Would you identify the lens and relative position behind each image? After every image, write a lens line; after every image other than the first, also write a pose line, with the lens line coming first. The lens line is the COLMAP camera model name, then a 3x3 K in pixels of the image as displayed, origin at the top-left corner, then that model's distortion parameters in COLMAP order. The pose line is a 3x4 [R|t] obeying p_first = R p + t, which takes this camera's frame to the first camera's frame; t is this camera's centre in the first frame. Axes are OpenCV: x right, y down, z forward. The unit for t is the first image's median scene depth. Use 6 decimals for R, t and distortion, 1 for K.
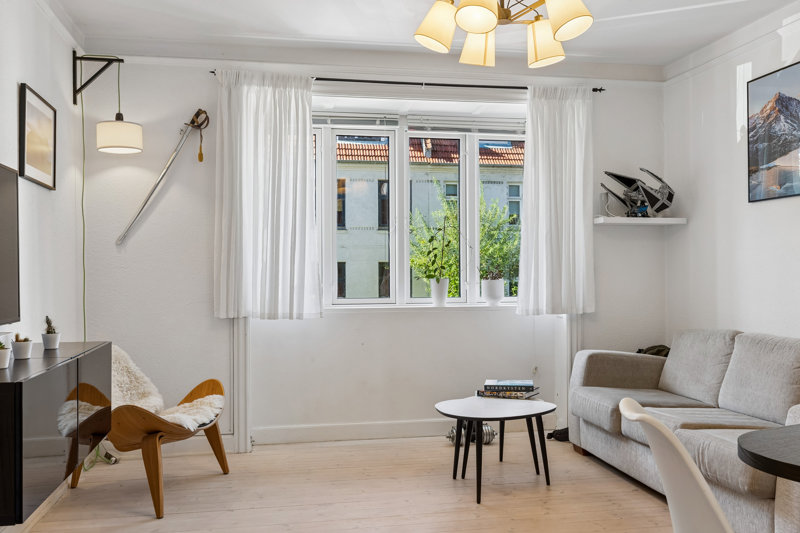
lens RADIAL K [[743.4, 0, 402.7], [0, 743.4, 271.2], [0, 0, 1]] dist [0.011373, 0.000000]
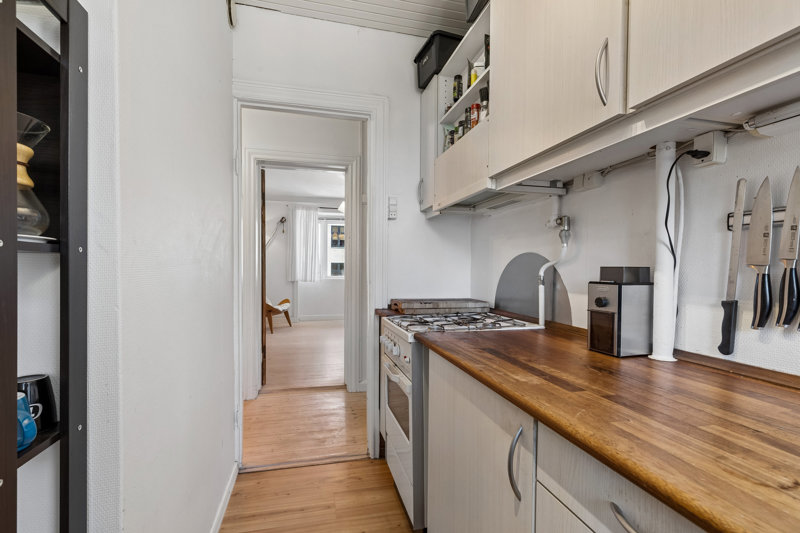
lens RADIAL K [[361.7, 0, 393.2], [0, 361.7, 271.3], [0, 0, 1]] dist [0.003728, 0.000681]
pose [[0.998852, 0.007671, 0.047278, 0.140620], [-0.008096, 0.999929, 0.008799, 0.003095], [-0.047207, -0.009172, 0.998843, -0.630476]]
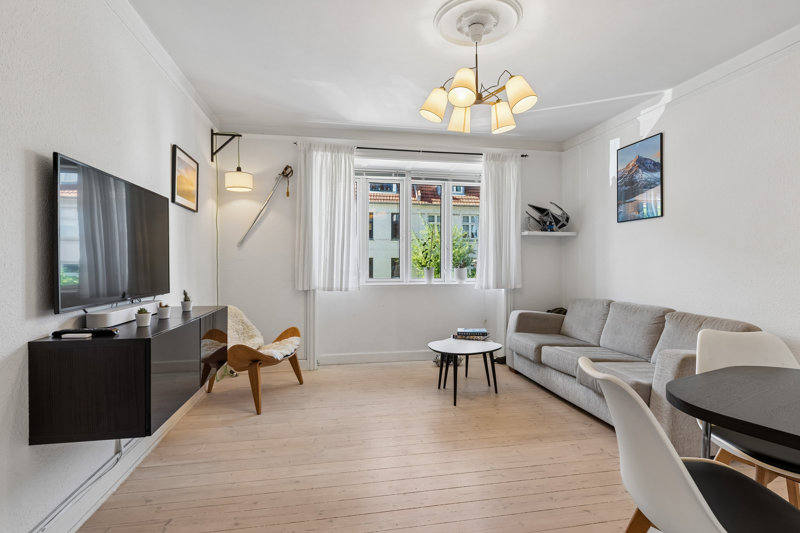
lens RADIAL K [[403.7, 0, 401.5], [0, 403.7, 262.5], [0, 0, 1]] dist [0.000985, -0.000282]
pose [[0.999963, 0.005561, -0.006593, -0.009105], [-0.005572, 0.999983, -0.001732, 0.000872], [0.006583, 0.001769, 0.999977, 0.097245]]
